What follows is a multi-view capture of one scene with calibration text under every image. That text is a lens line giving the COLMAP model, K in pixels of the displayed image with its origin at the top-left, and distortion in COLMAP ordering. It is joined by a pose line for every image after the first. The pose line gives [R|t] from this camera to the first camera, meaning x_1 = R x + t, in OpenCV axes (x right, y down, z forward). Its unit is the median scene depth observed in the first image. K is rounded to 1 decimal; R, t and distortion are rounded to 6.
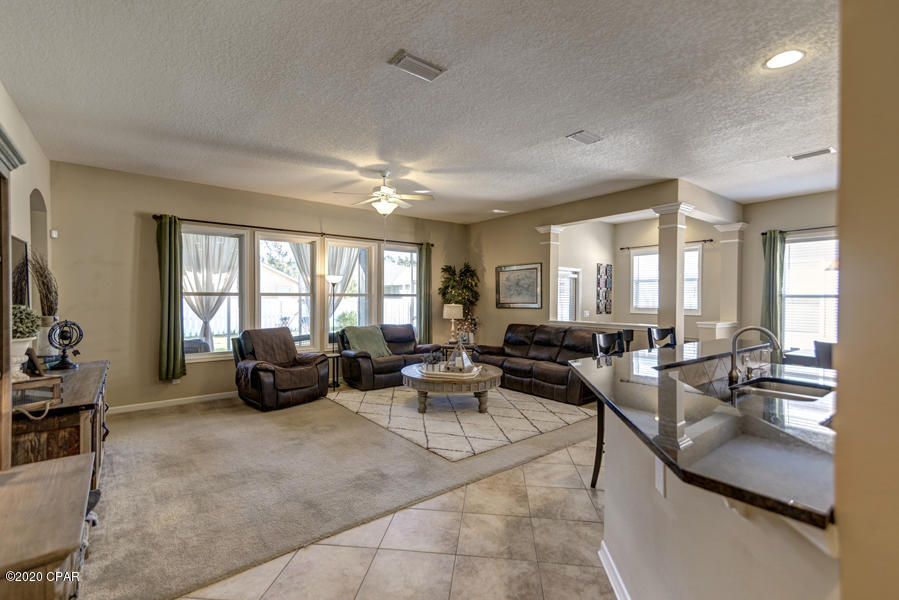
lens RADIAL K [[405.9, 0, 443.8], [0, 405.9, 295.8], [0, 0, 1]] dist [0.031755, 0.000184]
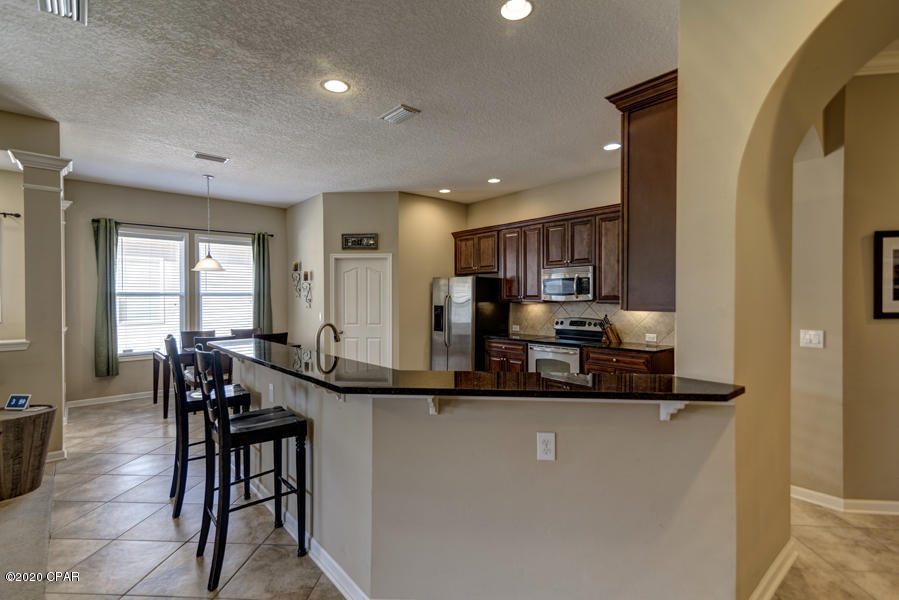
lens RADIAL K [[429.5, 0, 456.5], [0, 429.5, 298.1], [0, 0, 1]] dist [0.005883, 0.000201]
pose [[-0.069684, -0.006991, 0.997545, -0.205641], [-0.002263, 0.999974, 0.006850, 0.001461], [-0.997567, -0.001780, -0.069698, 0.407609]]
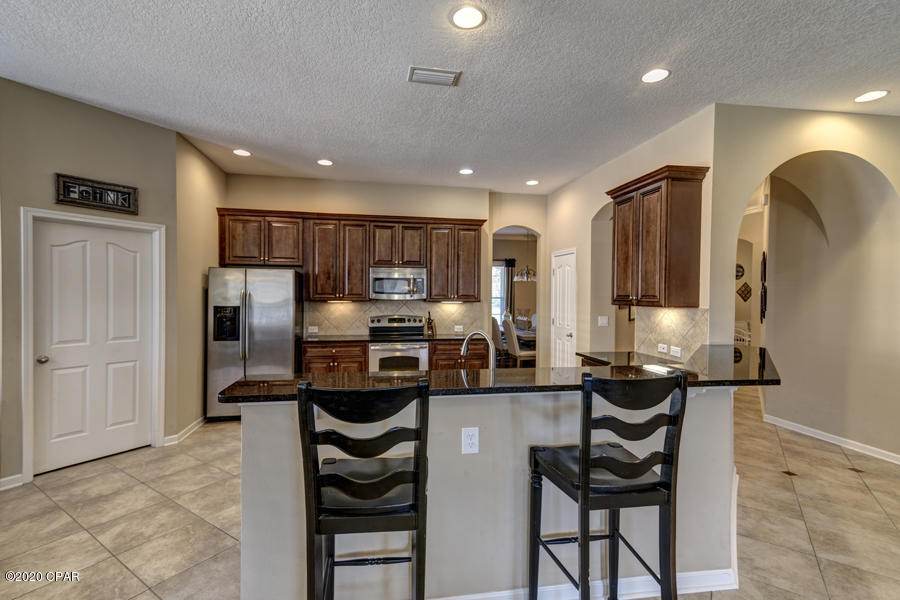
lens RADIAL K [[406.3, 0, 446.7], [0, 406.3, 299.7], [0, 0, 1]] dist [0.031755, 0.000184]
pose [[-0.887745, -0.018077, 0.459981, 0.232481], [-0.015217, 0.999835, 0.009924, 0.002867], [-0.460085, 0.001811, -0.887873, 0.943866]]
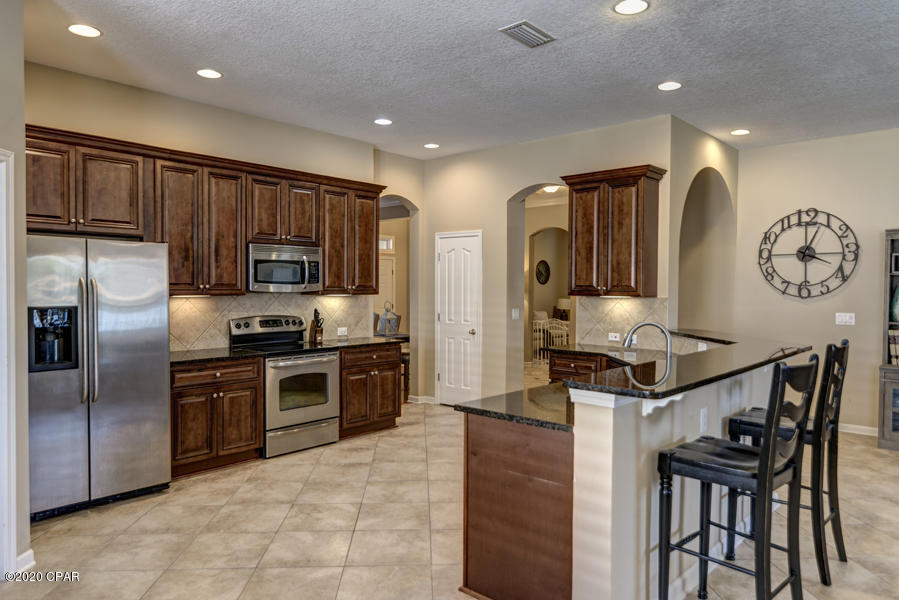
lens RADIAL K [[587.8, 0, 443.1], [0, 587.8, 300.0], [0, 0, 1]] dist [-0.005203, -0.000481]
pose [[-0.986075, -0.008133, -0.166104, 0.730197], [-0.011246, 0.999778, 0.017810, 0.007311], [0.165922, 0.019430, -0.985947, 1.131288]]
